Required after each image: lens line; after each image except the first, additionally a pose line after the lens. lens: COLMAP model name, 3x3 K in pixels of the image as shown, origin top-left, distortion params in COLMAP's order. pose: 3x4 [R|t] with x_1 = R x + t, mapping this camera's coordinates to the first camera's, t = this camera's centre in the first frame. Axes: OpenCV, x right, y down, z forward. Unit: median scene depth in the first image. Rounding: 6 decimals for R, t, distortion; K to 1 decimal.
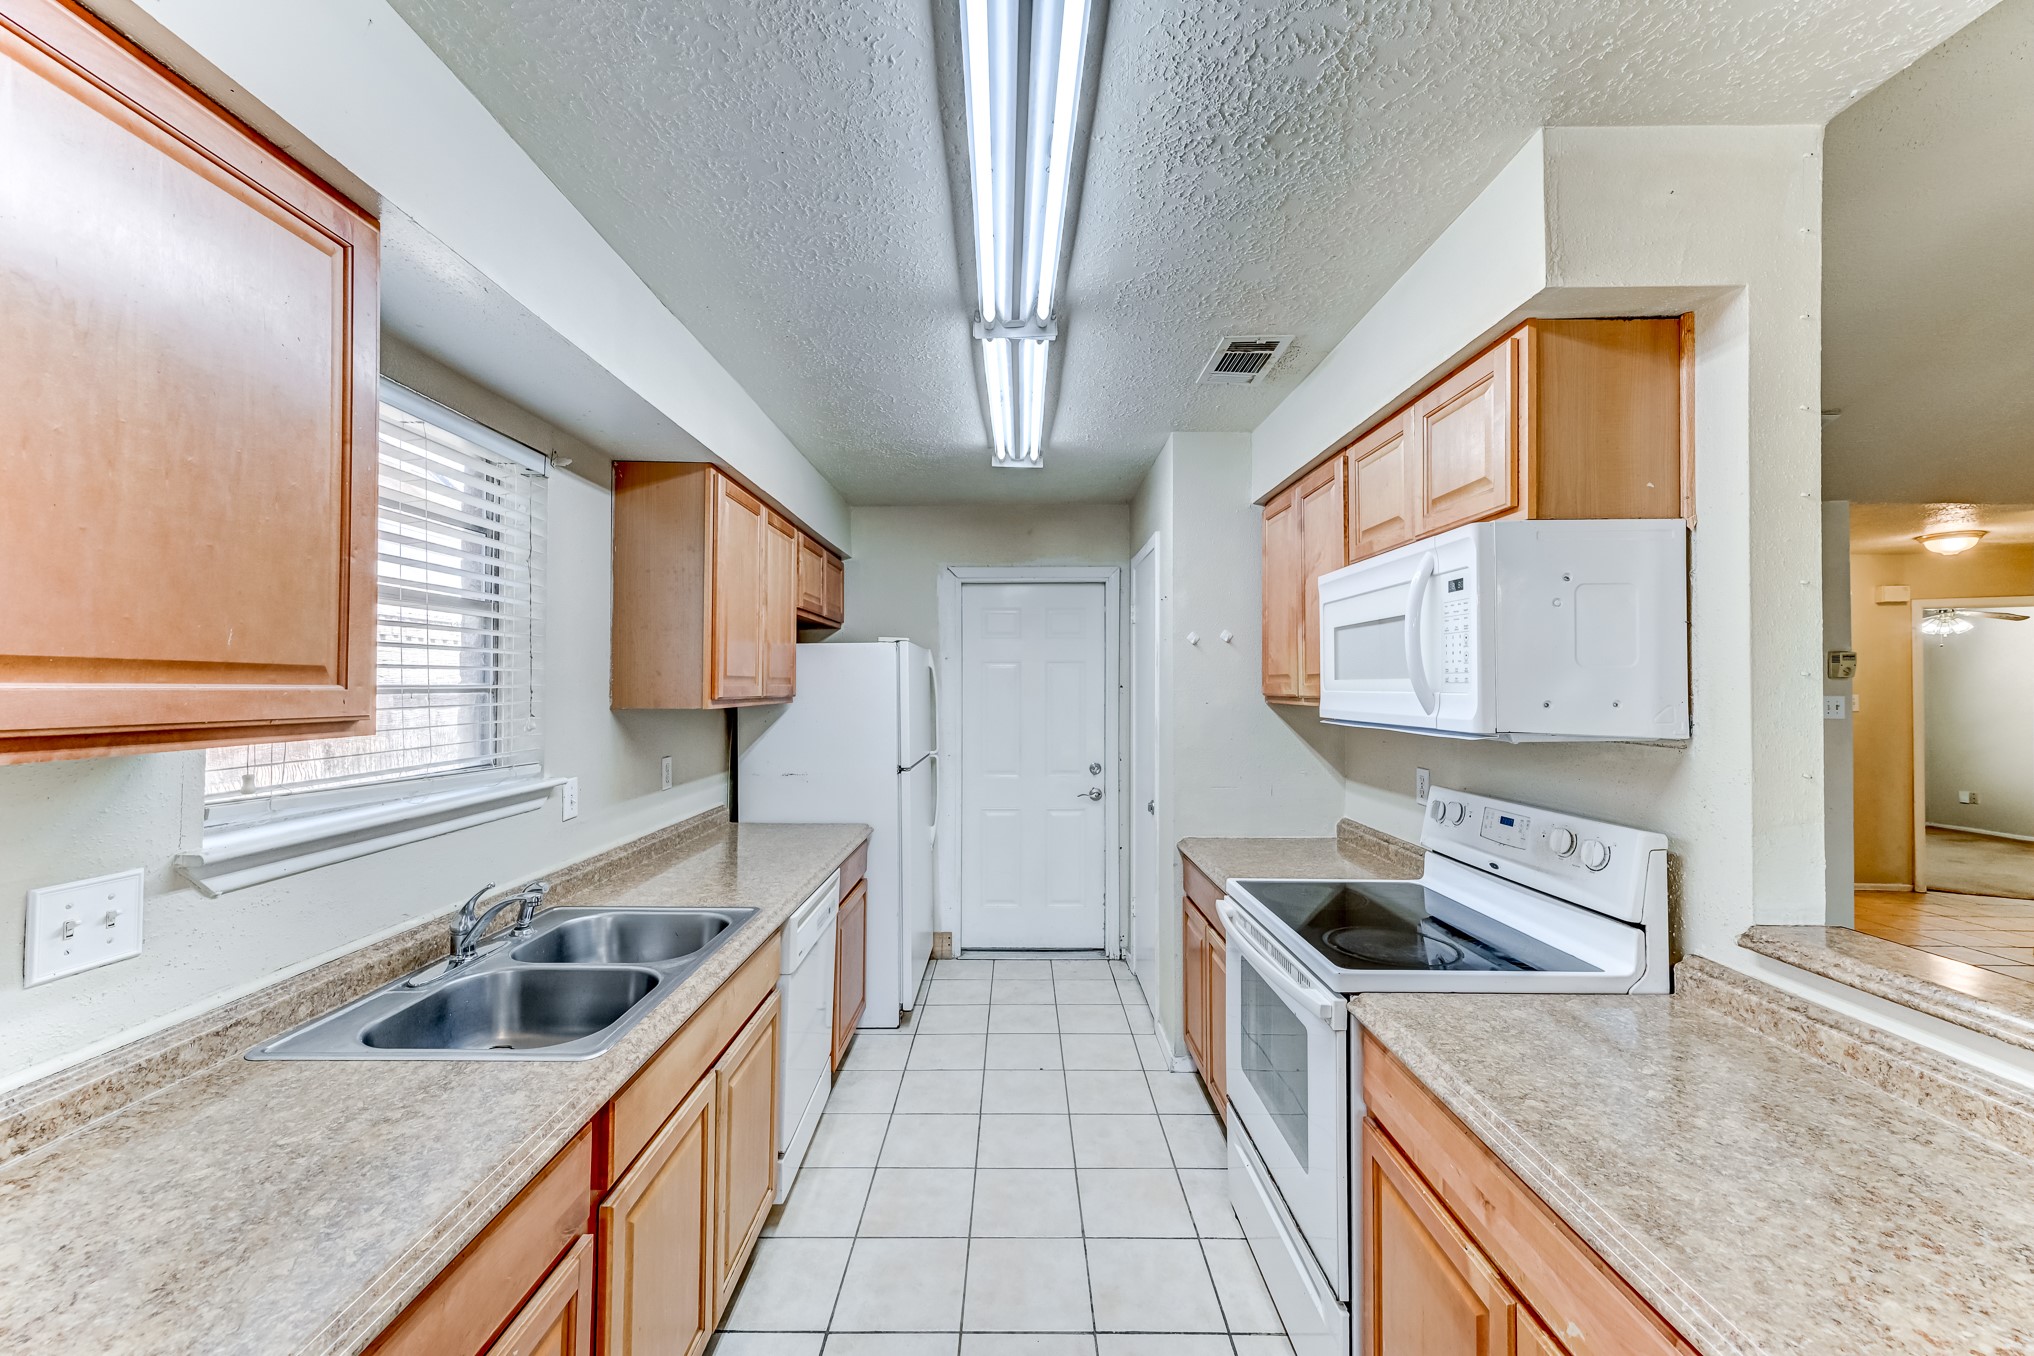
lens RADIAL K [[784.2, 0, 1013.6], [0, 784.2, 678.5], [0, 0, 1]] dist [0.007923, 0.000767]
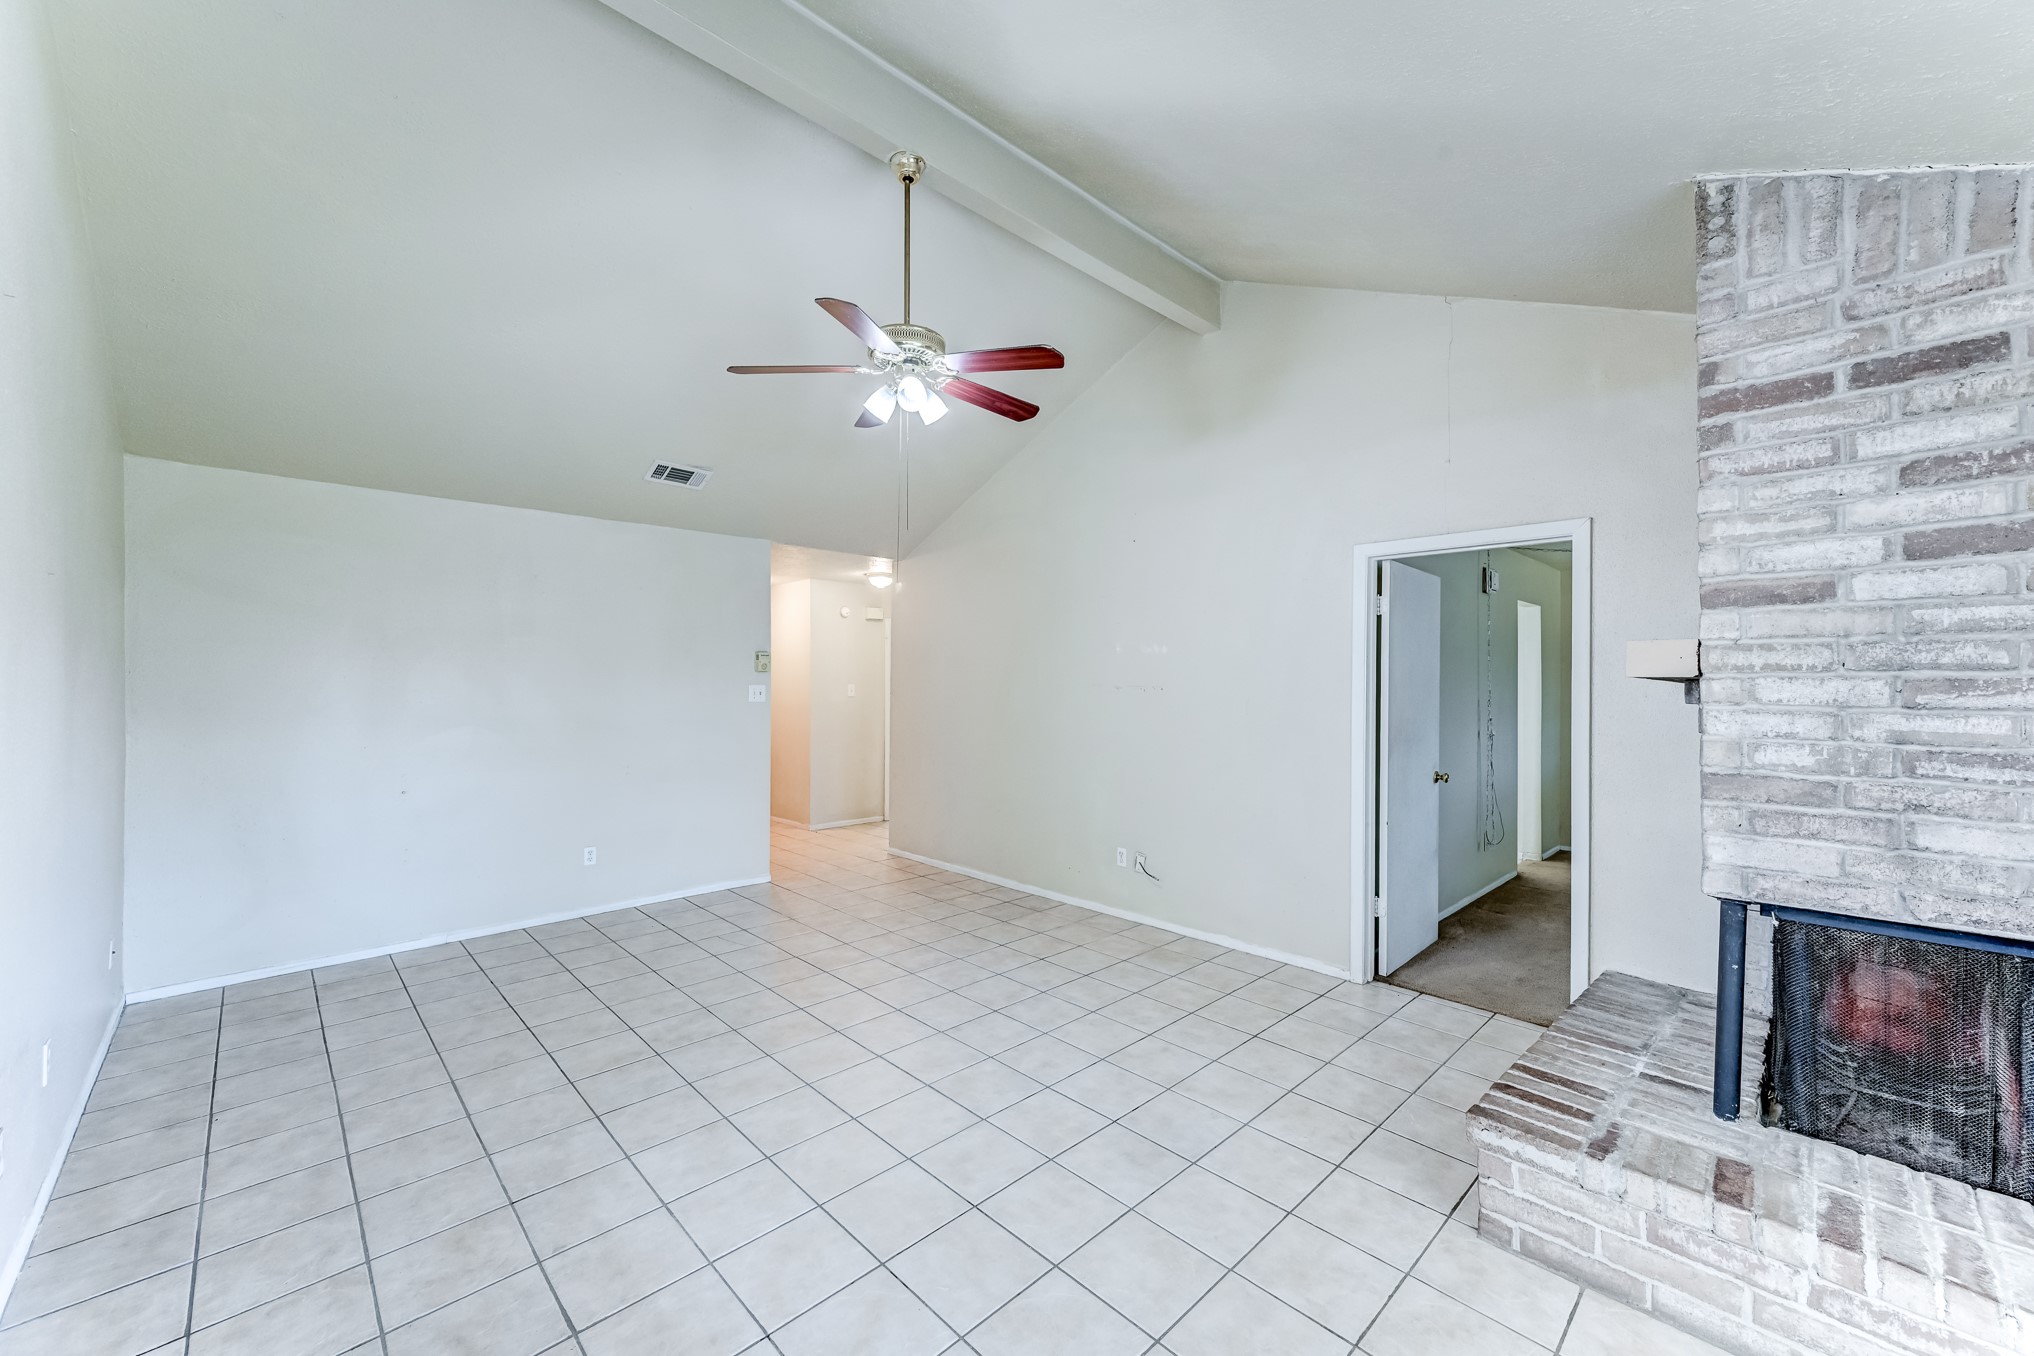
lens RADIAL K [[784.2, 0, 1012.9], [0, 784.2, 678.6], [0, 0, 1]] dist [0.007923, 0.000767]
pose [[0.717428, 0.002117, 0.696629, 1.006191], [-0.007646, 0.999959, 0.004835, 0.003821], [-0.696590, -0.008796, 0.717415, -0.598043]]
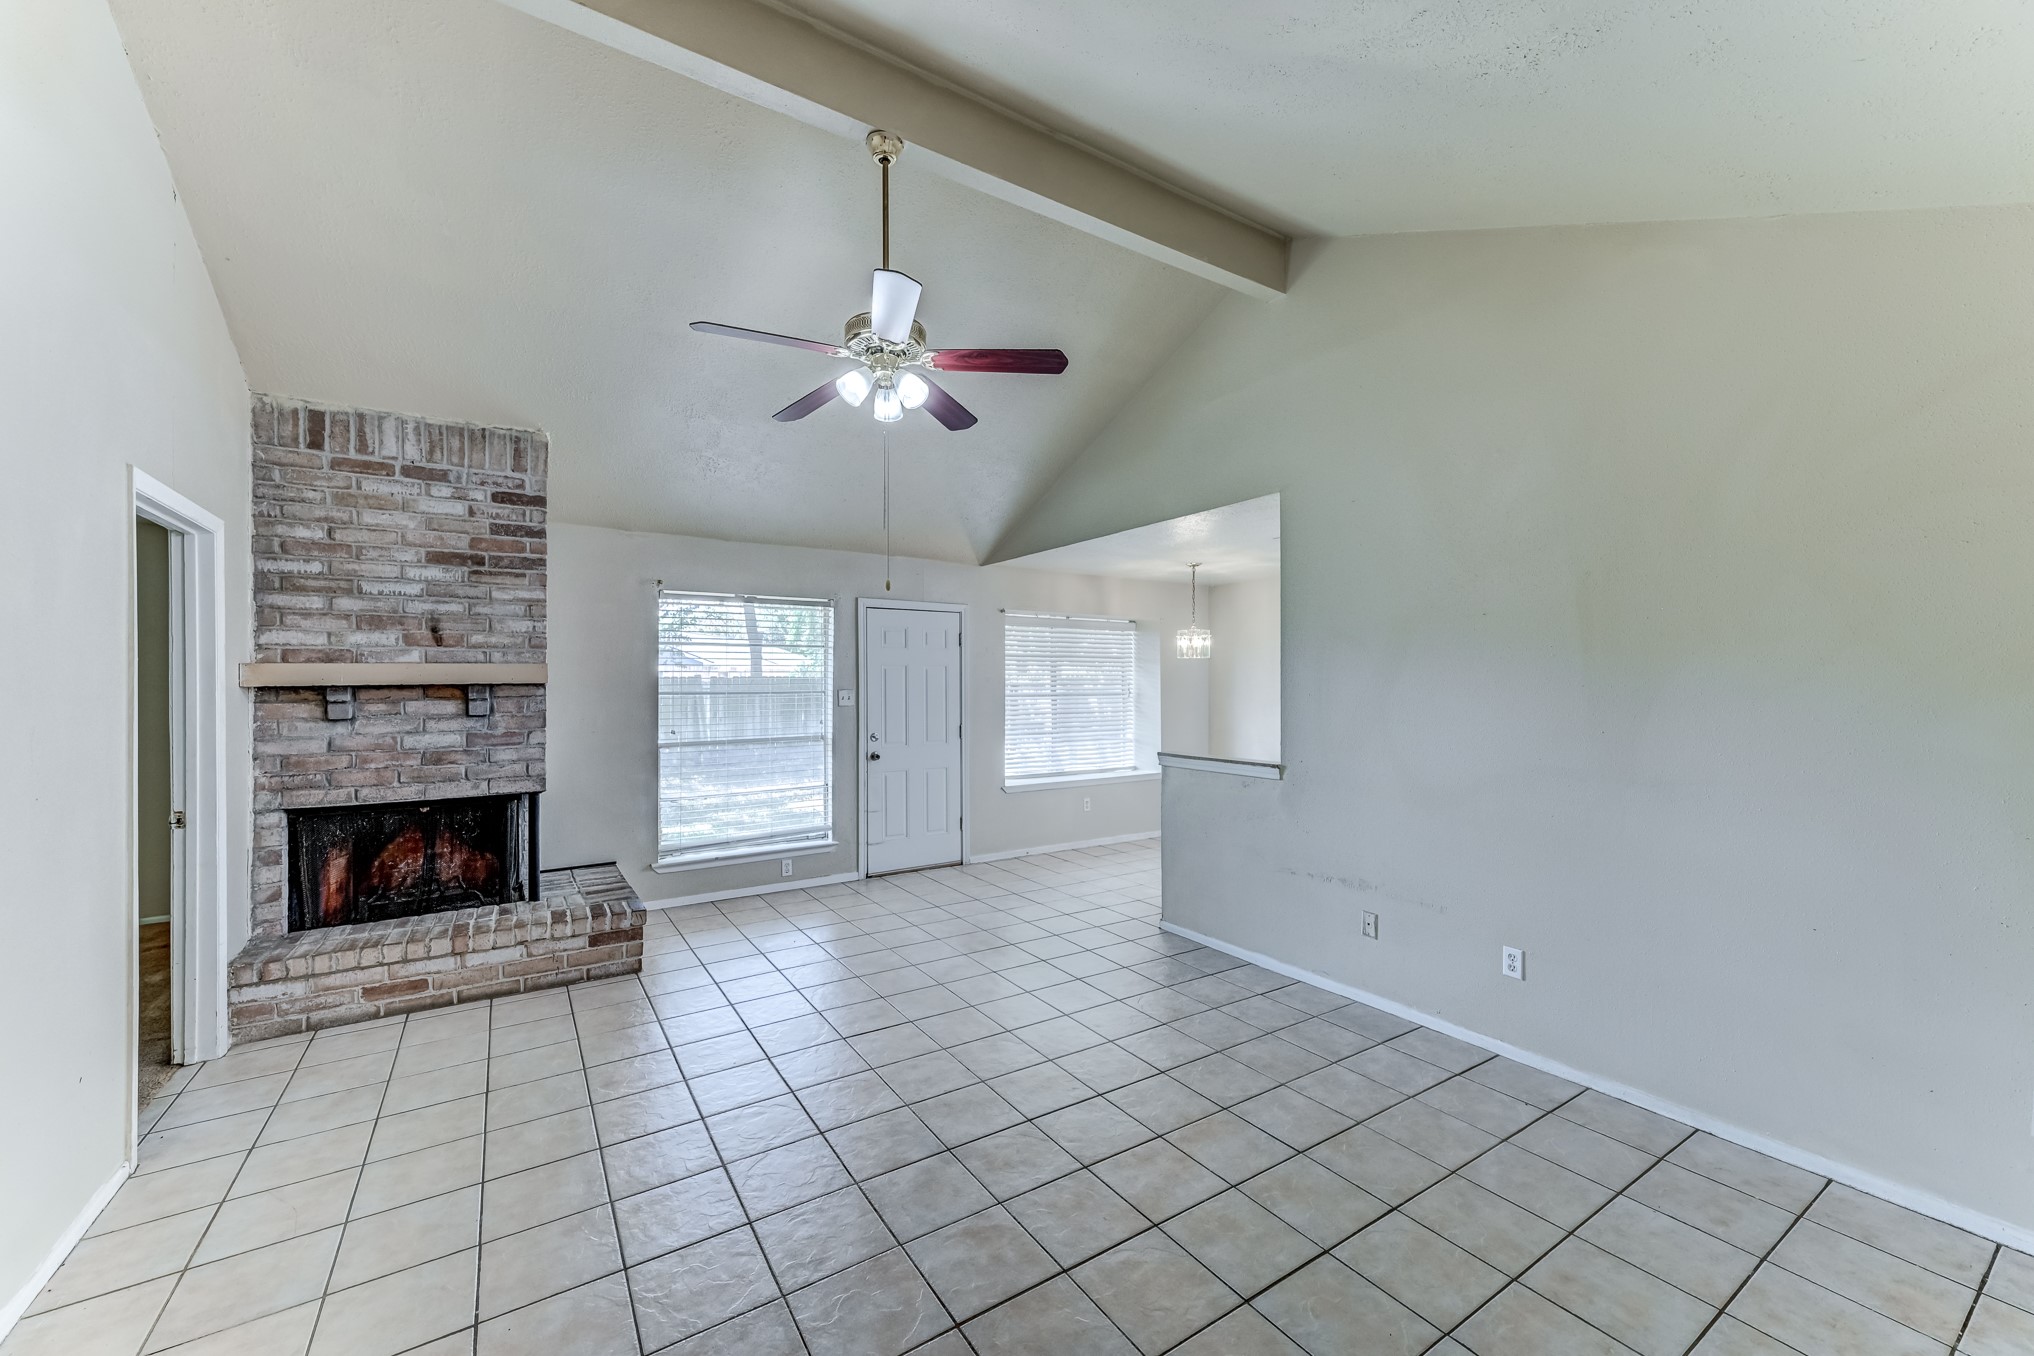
lens RADIAL K [[784.2, 0, 1014.3], [0, 784.2, 678.3], [0, 0, 1]] dist [0.007923, 0.000767]
pose [[-0.837111, -0.006954, -0.546988, 2.662268], [0.003431, 0.999833, -0.017962, 0.031353], [0.547022, -0.016913, -0.836948, 2.240046]]
